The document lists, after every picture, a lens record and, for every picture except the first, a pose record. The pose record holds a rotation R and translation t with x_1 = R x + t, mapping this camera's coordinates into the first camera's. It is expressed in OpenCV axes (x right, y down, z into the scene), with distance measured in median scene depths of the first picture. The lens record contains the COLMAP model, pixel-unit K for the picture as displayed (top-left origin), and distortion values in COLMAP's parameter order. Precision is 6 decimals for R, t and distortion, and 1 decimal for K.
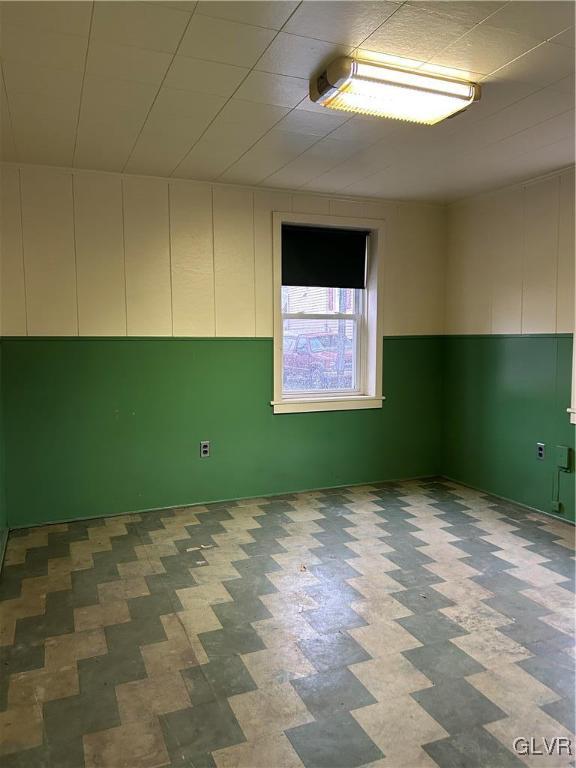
lens RADIAL K [[591.1, 0, 288.0], [0, 591.1, 384.0], [0, 0, 1]] dist [0.013491, -0.002810]
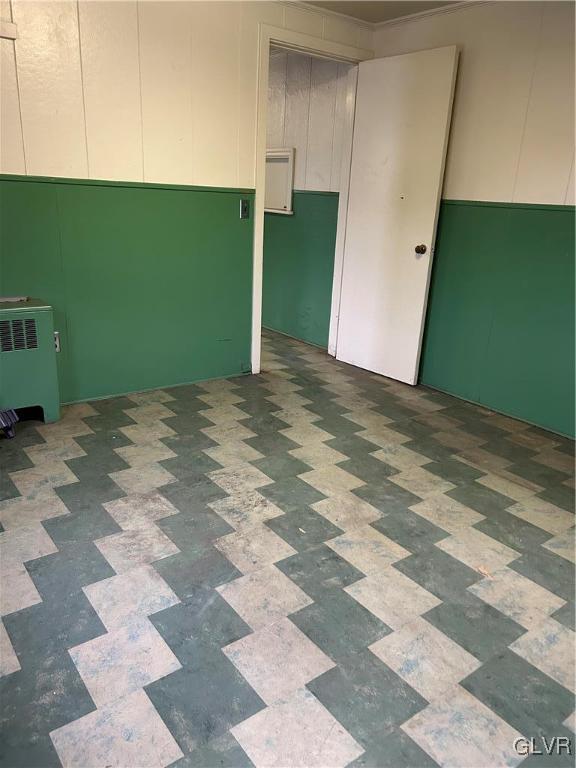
lens RADIAL K [[591.1, 0, 288.0], [0, 591.1, 384.0], [0, 0, 1]] dist [0.013491, -0.002810]
pose [[-0.965372, 0.039538, -0.257864, 0.489651], [-0.064117, 0.922170, 0.381433, -0.145771], [0.252875, 0.384759, -0.887702, 1.784972]]
